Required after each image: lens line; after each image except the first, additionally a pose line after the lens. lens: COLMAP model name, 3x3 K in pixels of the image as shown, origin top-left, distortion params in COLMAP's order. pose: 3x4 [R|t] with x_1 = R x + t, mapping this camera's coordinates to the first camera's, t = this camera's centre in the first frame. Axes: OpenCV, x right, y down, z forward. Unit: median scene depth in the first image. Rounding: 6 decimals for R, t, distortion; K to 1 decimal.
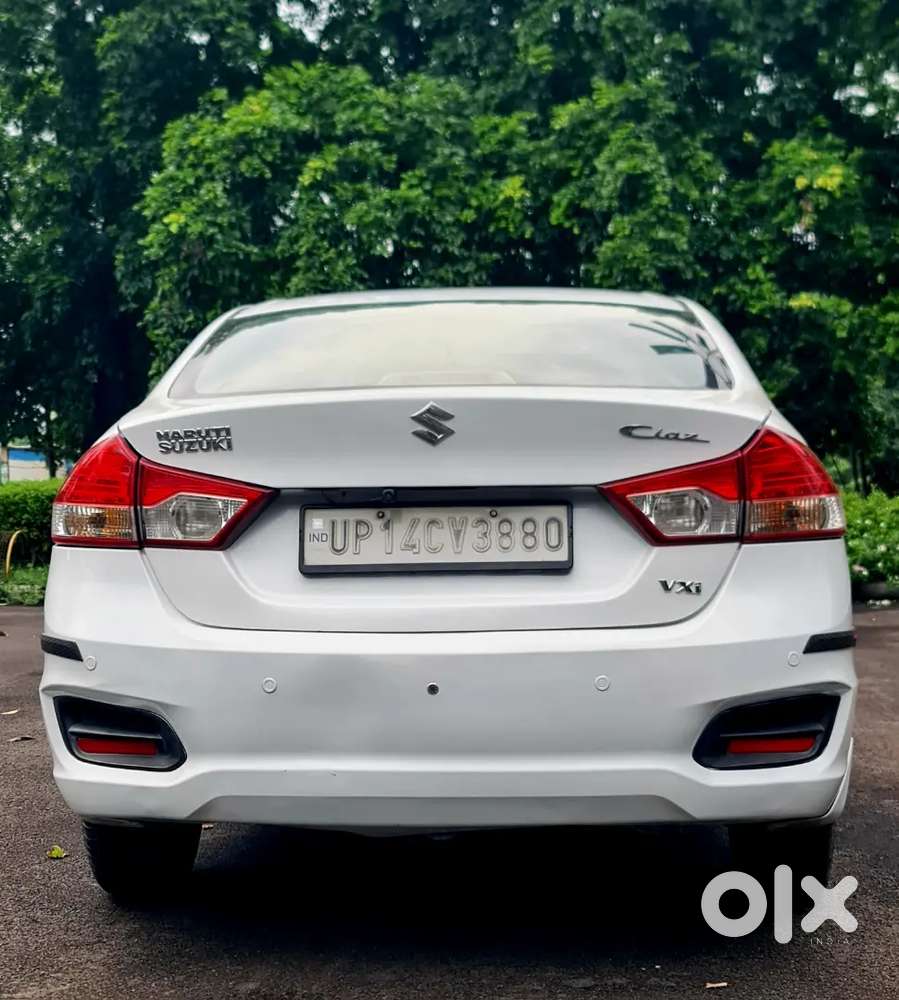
lens RADIAL K [[1657.2, 0, 448.8], [0, 1657.2, 528.5], [0, 0, 1]] dist [0.261321, -1.108472]
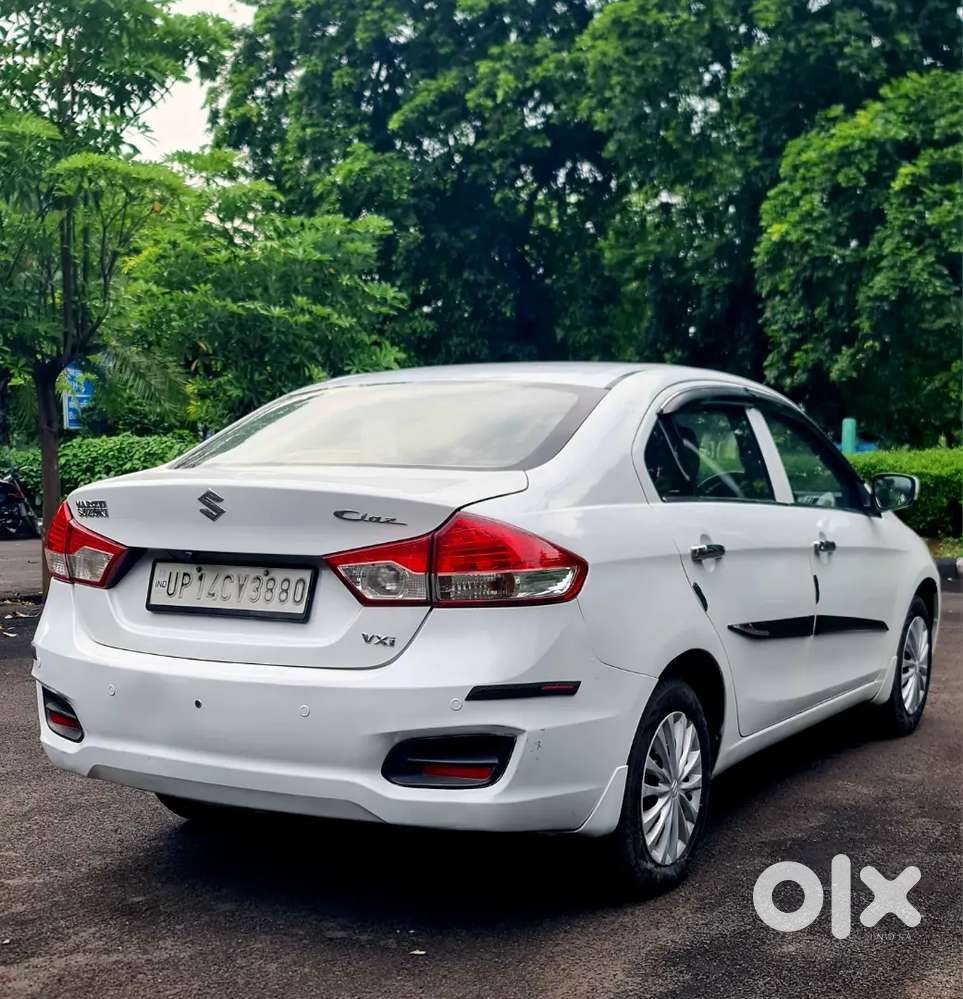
lens RADIAL K [[1465.9, 0, 480.8], [0, 1465.9, 580.9], [0, 0, 1]] dist [0.027321, 0.062493]
pose [[0.893757, 0.052958, -0.445414, 0.128114], [-0.022895, 0.997098, 0.072610, -0.016724], [0.447966, -0.054698, 0.892376, 0.009355]]
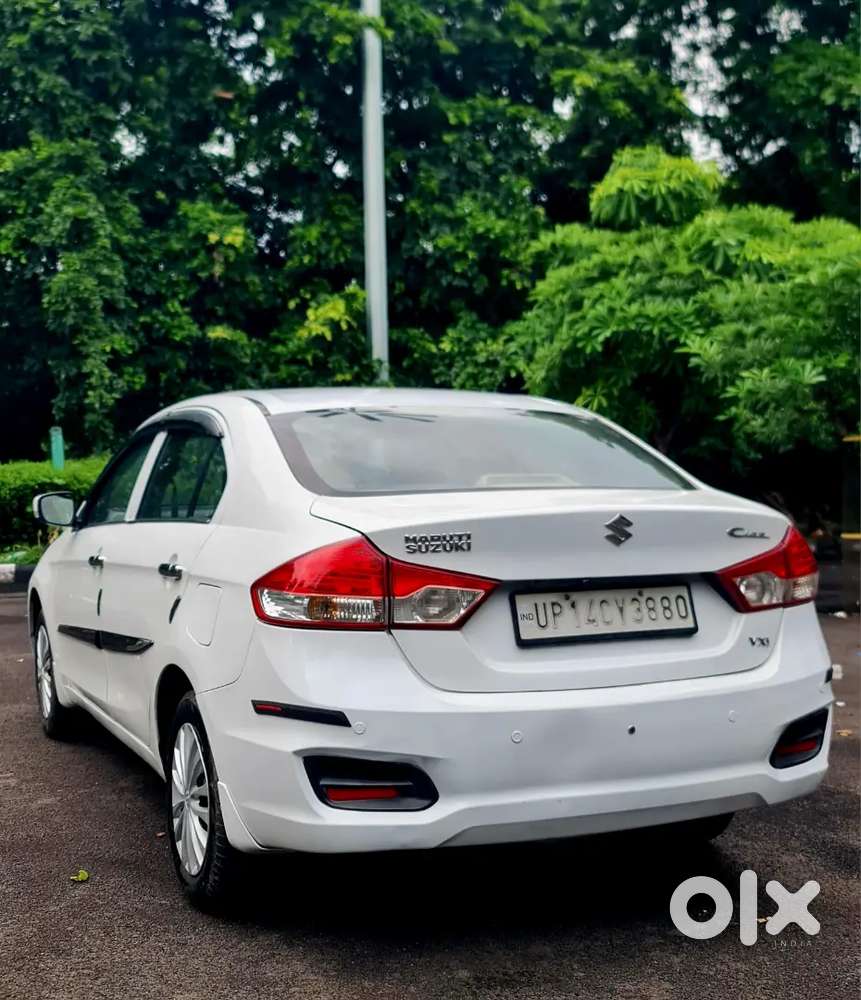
lens RADIAL K [[1375.4, 0, 430.5], [0, 1375.4, 500.0], [0, 0, 1]] dist [0.017076, -0.026508]
pose [[0.886679, -0.007357, 0.462328, -0.118279], [0.004570, 0.999964, 0.007148, -0.017305], [-0.462364, -0.004226, 0.886680, 0.017540]]
